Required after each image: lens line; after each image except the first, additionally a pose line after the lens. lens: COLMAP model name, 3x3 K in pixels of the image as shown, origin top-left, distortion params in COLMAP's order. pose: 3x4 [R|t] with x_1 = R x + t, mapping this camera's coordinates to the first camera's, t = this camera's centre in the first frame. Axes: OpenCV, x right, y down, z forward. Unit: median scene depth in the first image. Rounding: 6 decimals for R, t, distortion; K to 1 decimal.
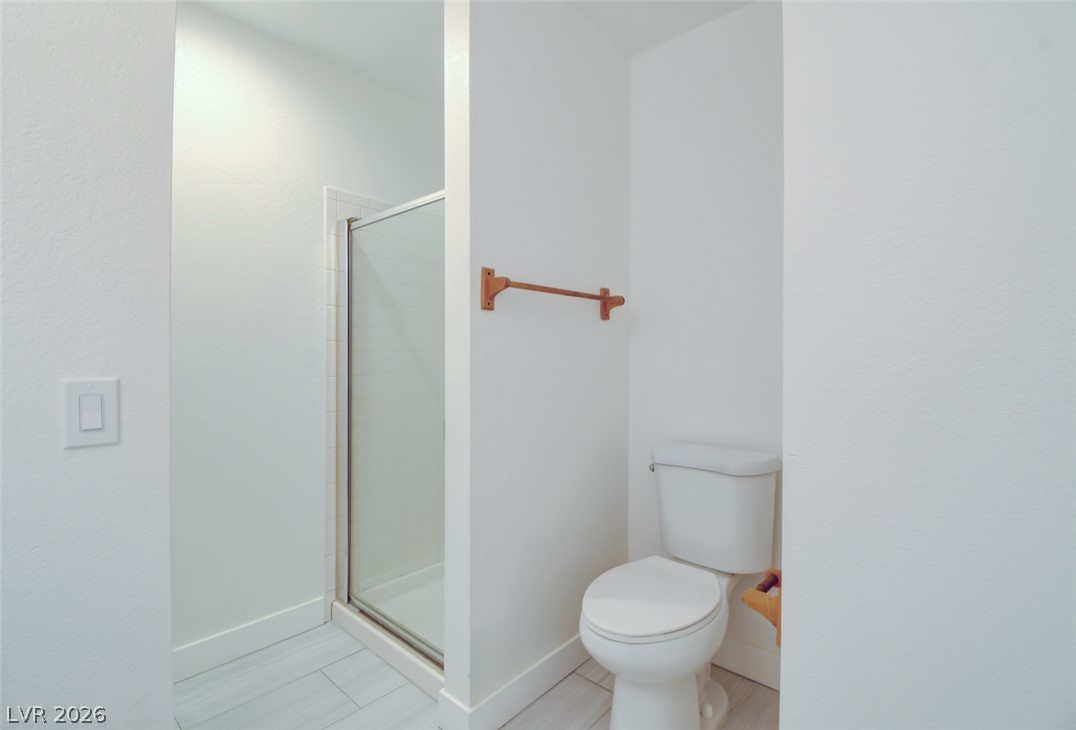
lens RADIAL K [[497.6, 0, 538.8], [0, 497.6, 361.2], [0, 0, 1]] dist [-0.001353, -0.000739]
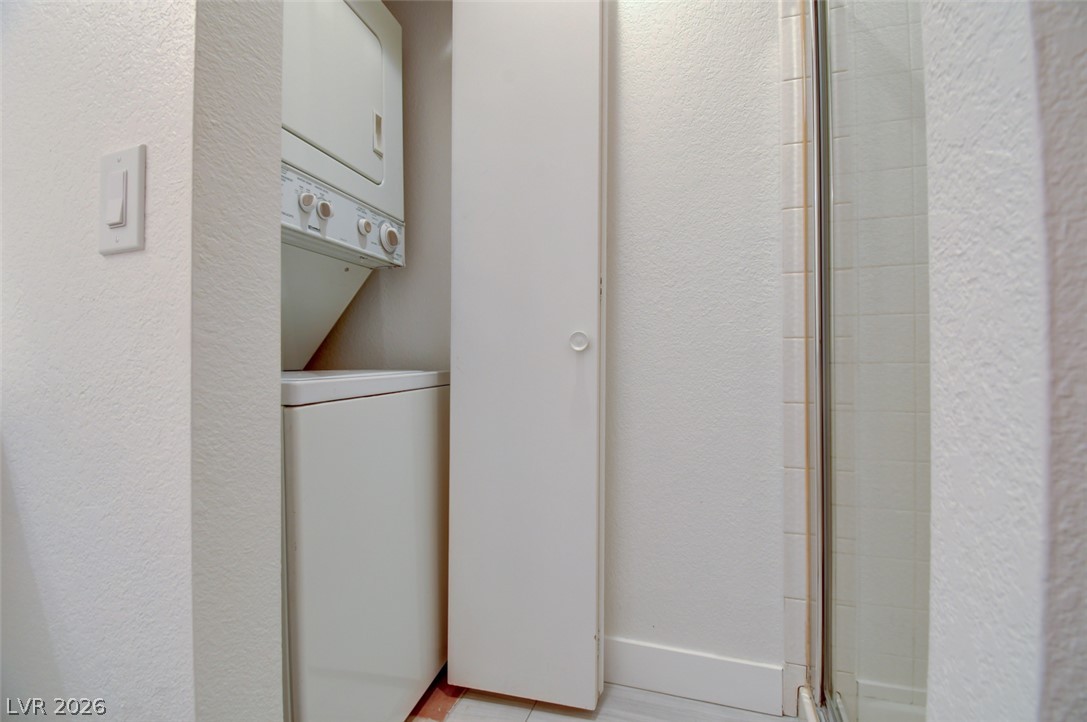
lens RADIAL K [[485.7, 0, 543.9], [0, 485.7, 357.7], [0, 0, 1]] dist [-0.005440, -0.010403]
pose [[0.406713, -0.007877, -0.913522, -0.046247], [-0.007085, 0.999906, -0.011776, 0.141641], [0.913528, 0.011262, 0.406619, 0.567417]]
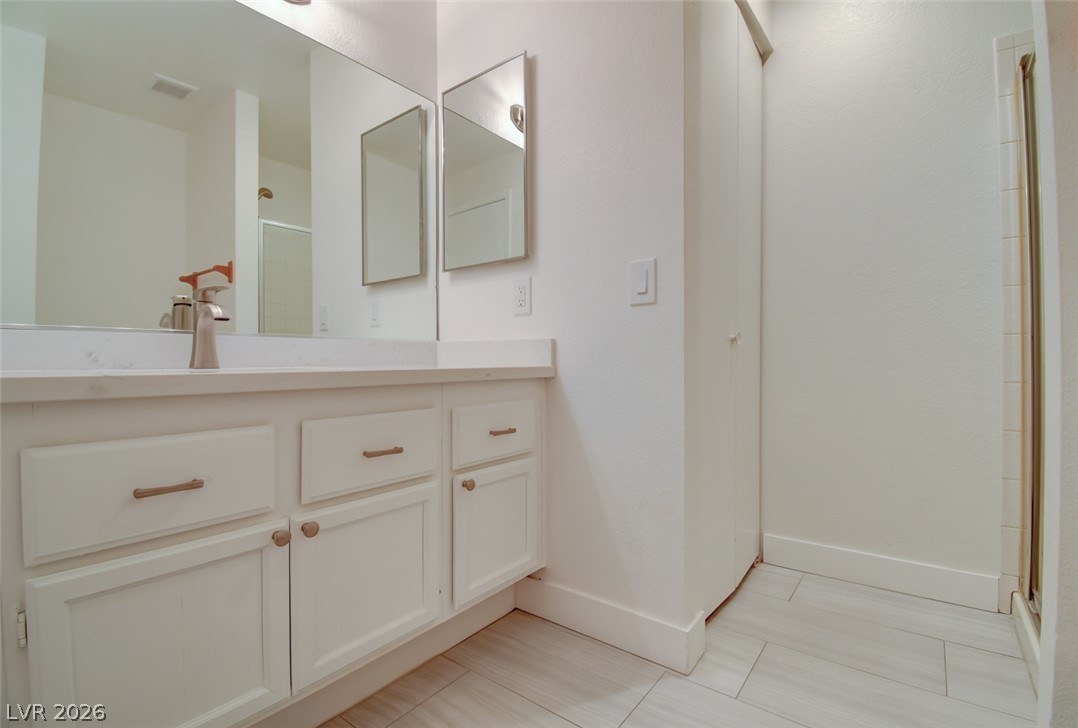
lens RADIAL K [[500.3, 0, 541.7], [0, 500.3, 366.2], [0, 0, 1]] dist [-0.032511, -0.002417]
pose [[0.083183, 0.006102, -0.996516, 0.256674], [-0.001633, 0.999981, 0.005987, 0.157037], [0.996533, 0.001130, 0.083192, 0.260270]]
